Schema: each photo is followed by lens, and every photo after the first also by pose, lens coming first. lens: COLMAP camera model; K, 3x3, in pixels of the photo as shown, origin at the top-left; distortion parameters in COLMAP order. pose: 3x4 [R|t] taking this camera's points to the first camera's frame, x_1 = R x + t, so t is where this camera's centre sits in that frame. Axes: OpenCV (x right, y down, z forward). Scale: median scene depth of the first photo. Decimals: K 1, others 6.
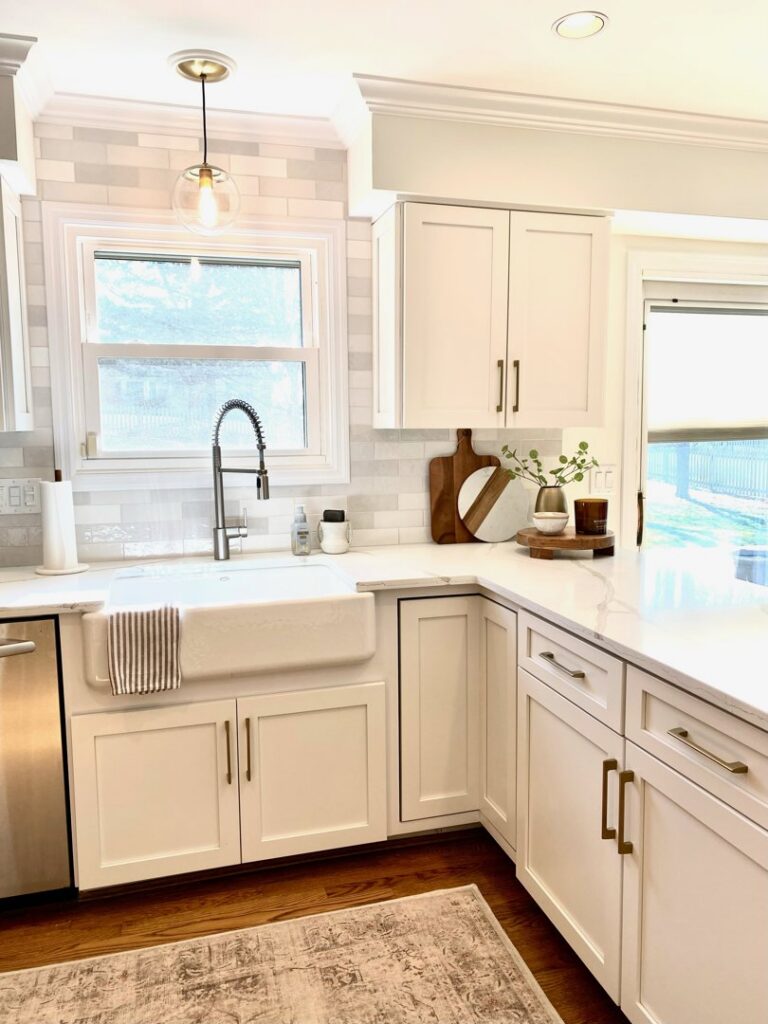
lens RADIAL K [[781.7, 0, 386.2], [0, 781.7, 508.2], [0, 0, 1]] dist [0.016831, -0.015633]
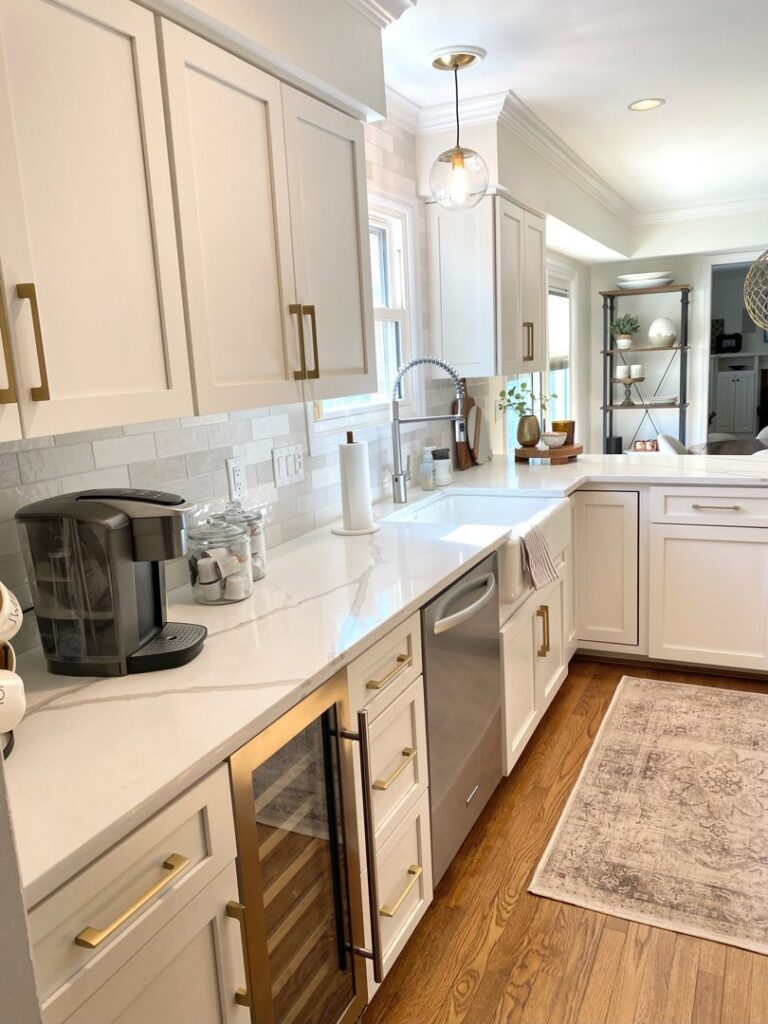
lens RADIAL K [[781.7, 0, 390.4], [0, 781.7, 520.5], [0, 0, 1]] dist [0.016831, -0.015633]
pose [[0.658682, -0.175523, 0.731662, -1.089920], [0.125255, 0.984421, 0.123397, -0.050659], [-0.741922, 0.010365, 0.670406, 0.281160]]
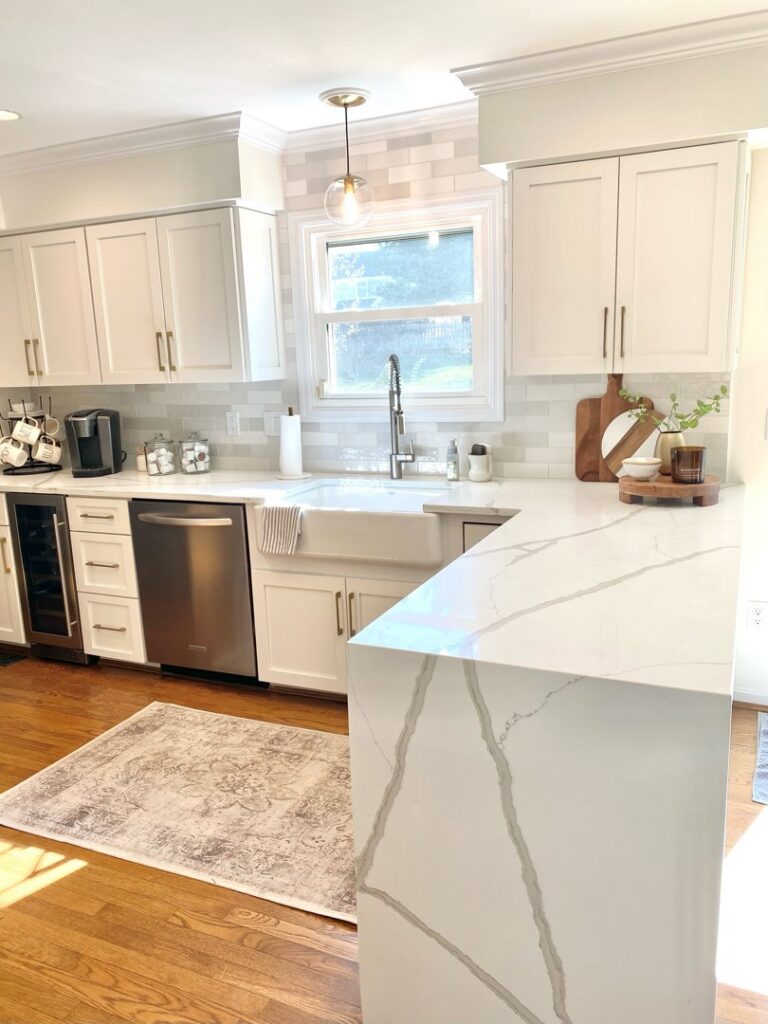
lens RADIAL K [[781.7, 0, 384.2], [0, 781.7, 516.9], [0, 0, 1]] dist [0.016831, -0.015633]
pose [[0.765832, 0.112084, -0.633197, 0.627815], [-0.036410, 0.990670, 0.131326, -0.042158], [0.642009, -0.077519, 0.762768, -0.001205]]
